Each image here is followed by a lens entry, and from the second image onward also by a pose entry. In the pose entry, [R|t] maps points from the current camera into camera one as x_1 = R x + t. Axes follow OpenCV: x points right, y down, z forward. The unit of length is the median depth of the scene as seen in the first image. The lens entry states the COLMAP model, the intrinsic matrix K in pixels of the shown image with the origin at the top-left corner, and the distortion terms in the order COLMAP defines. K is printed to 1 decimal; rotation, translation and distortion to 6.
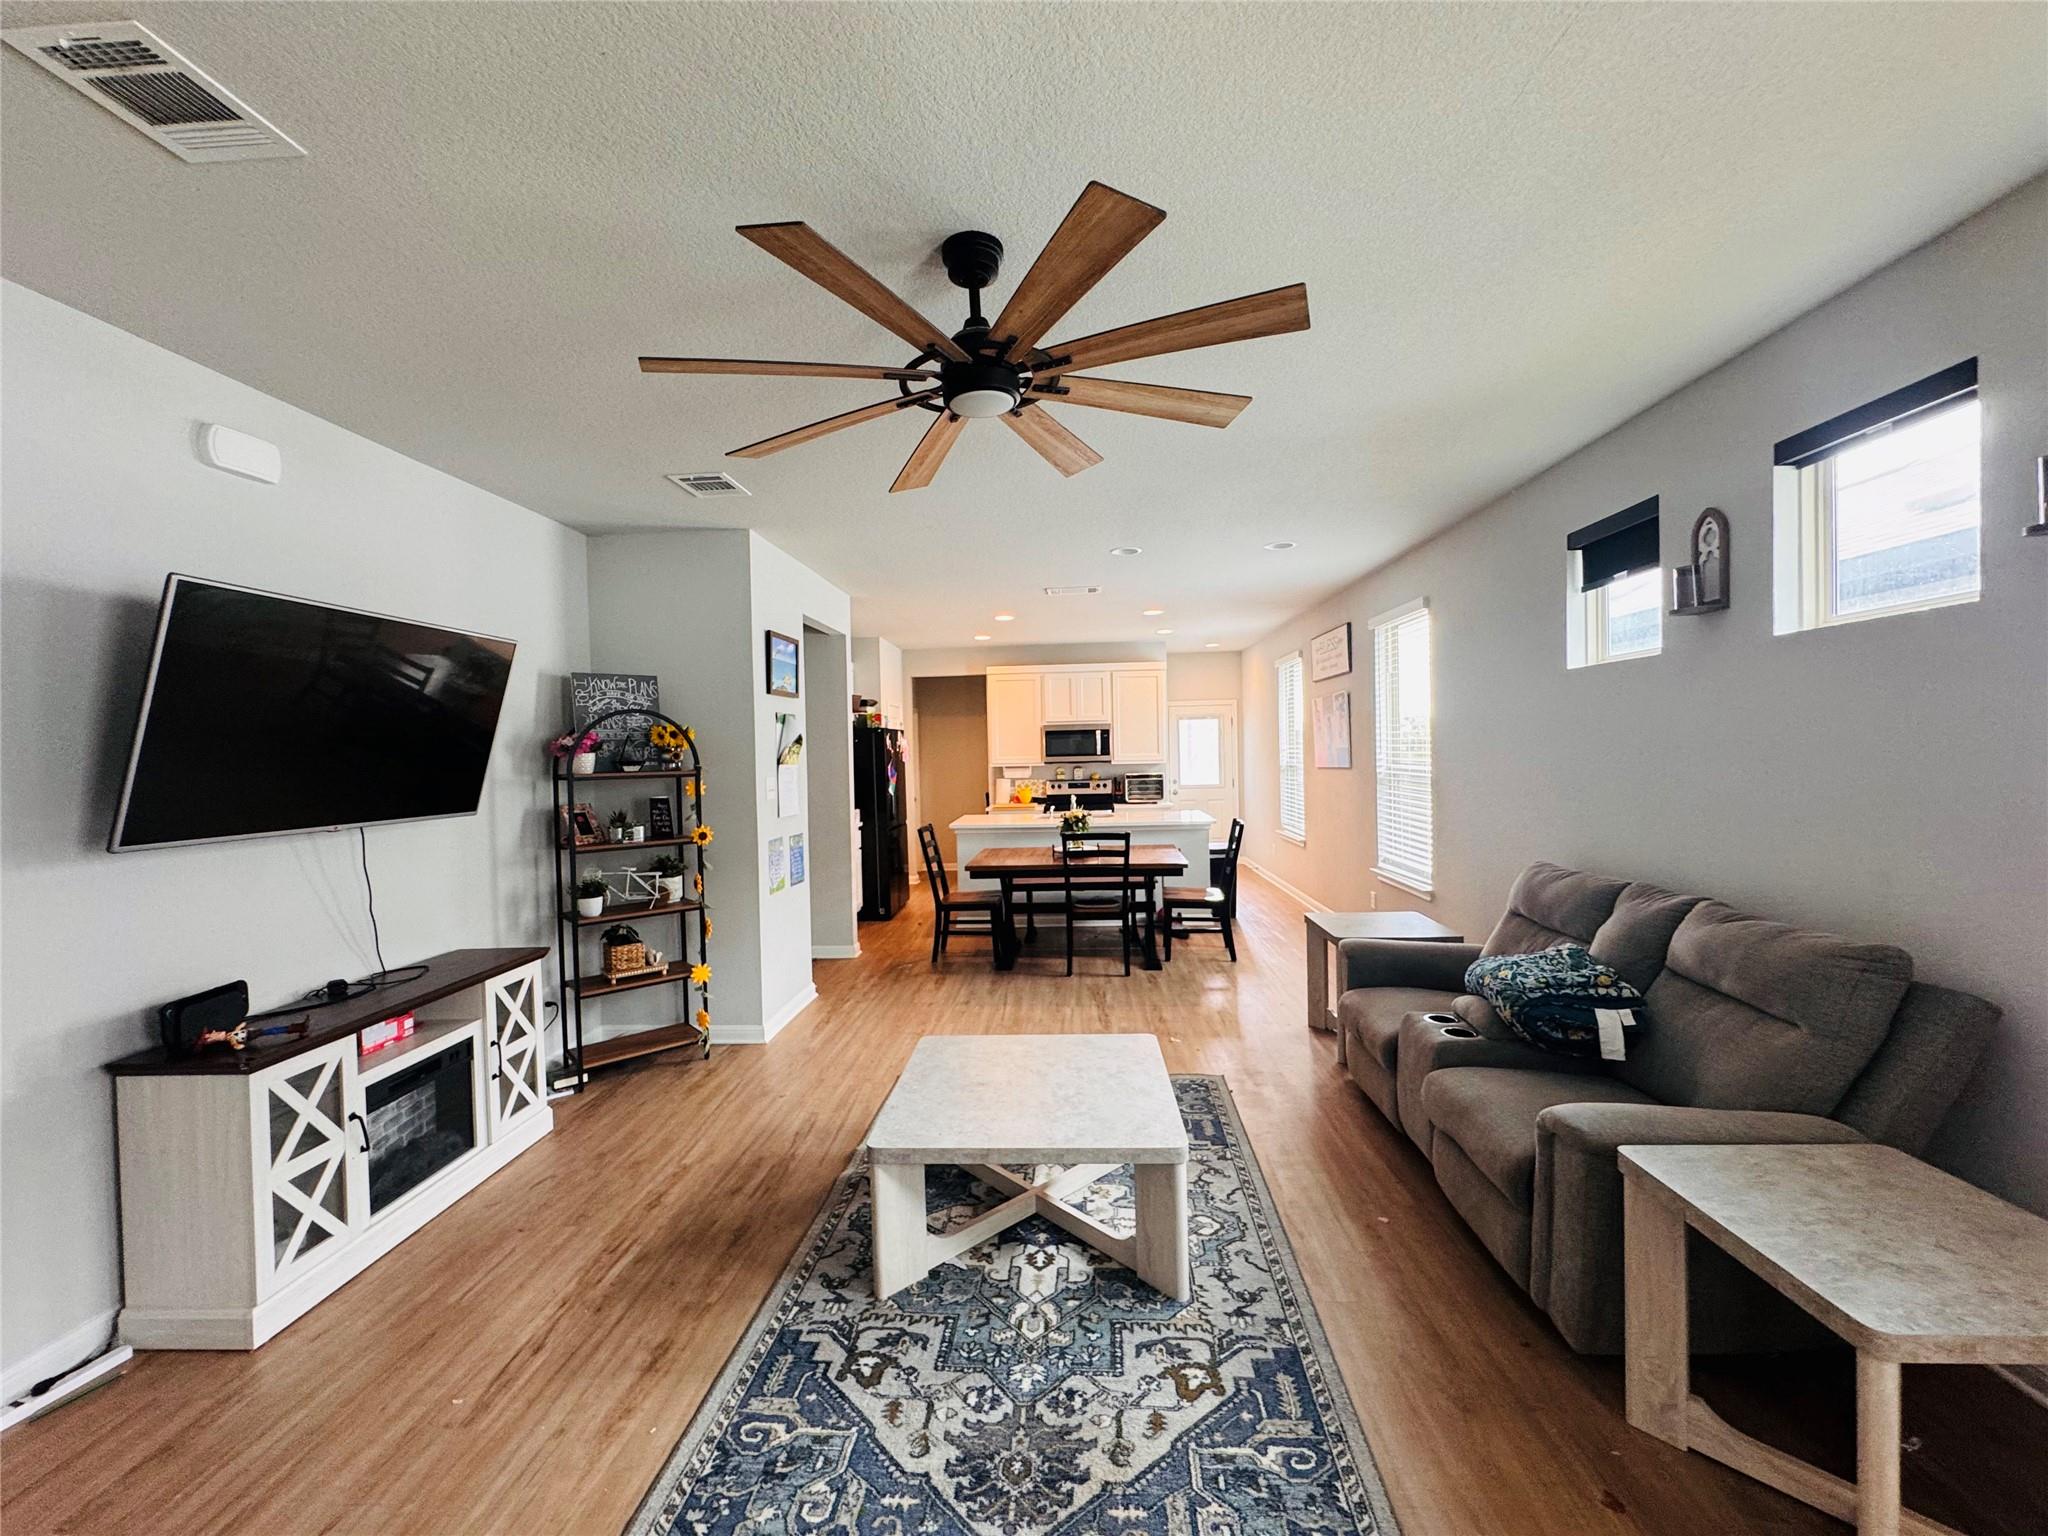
lens RADIAL K [[816.8, 0, 1024.9], [0, 816.8, 762.3], [0, 0, 1]] dist [-0.002364, 0.000371]
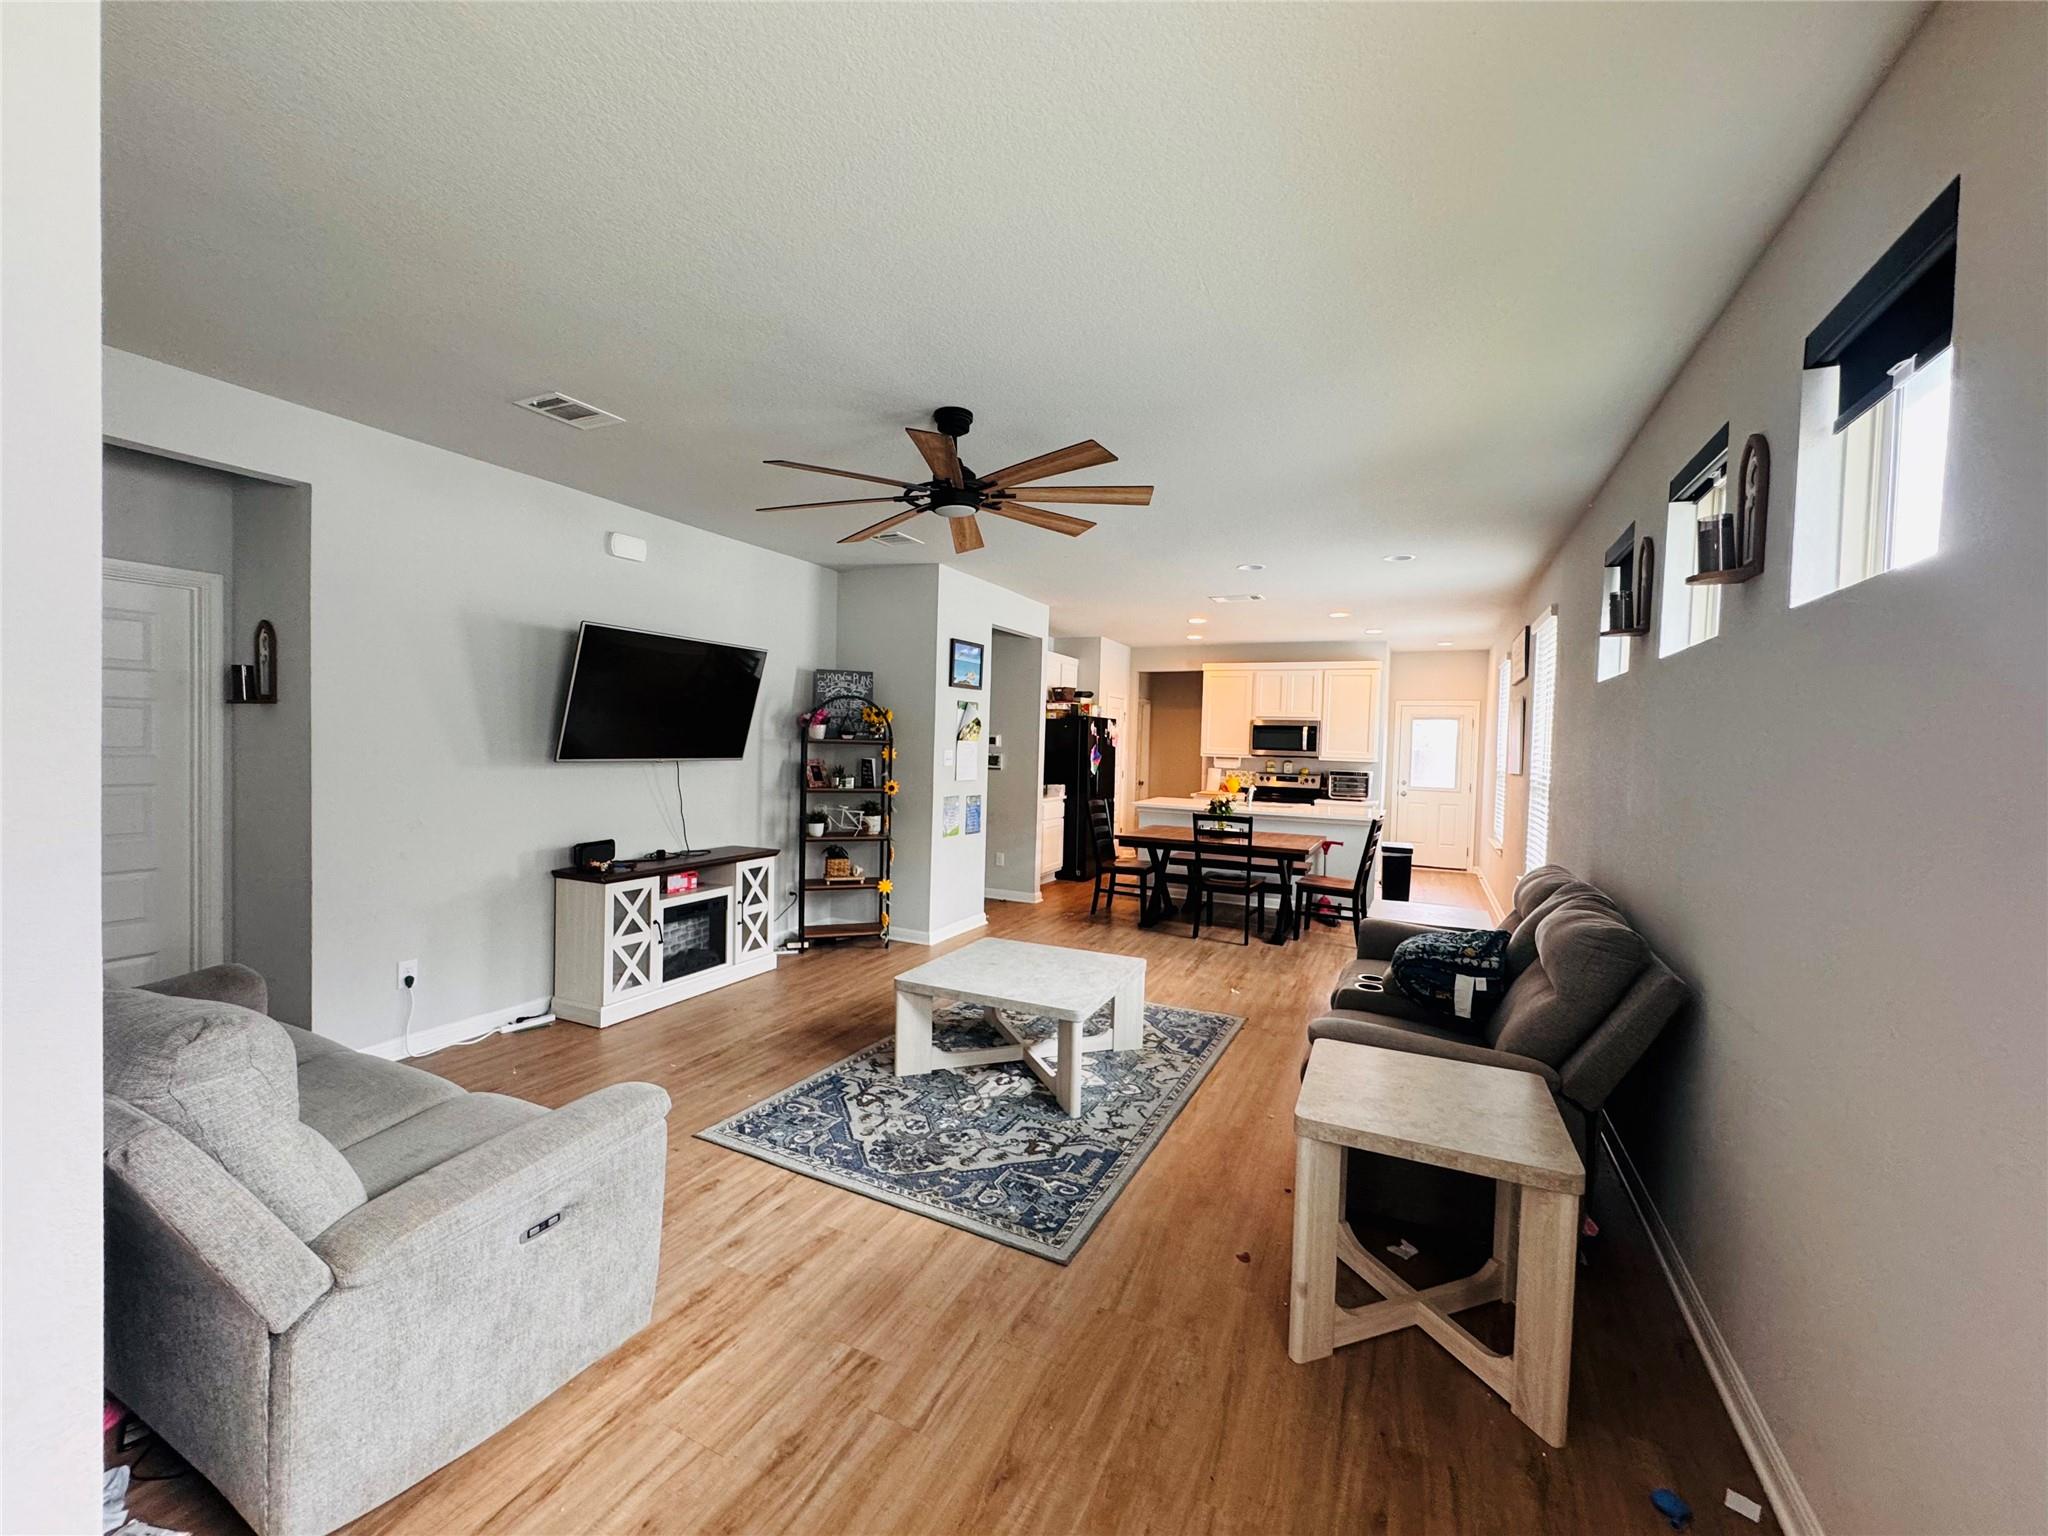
lens RADIAL K [[816.8, 0, 1024.1], [0, 816.8, 762.7], [0, 0, 1]] dist [-0.002364, 0.000371]
pose [[0.923850, 0.059161, -0.378155, 0.488549], [-0.054107, 0.998247, 0.023986, 0.002447], [0.378911, -0.001698, 0.925432, -0.291040]]
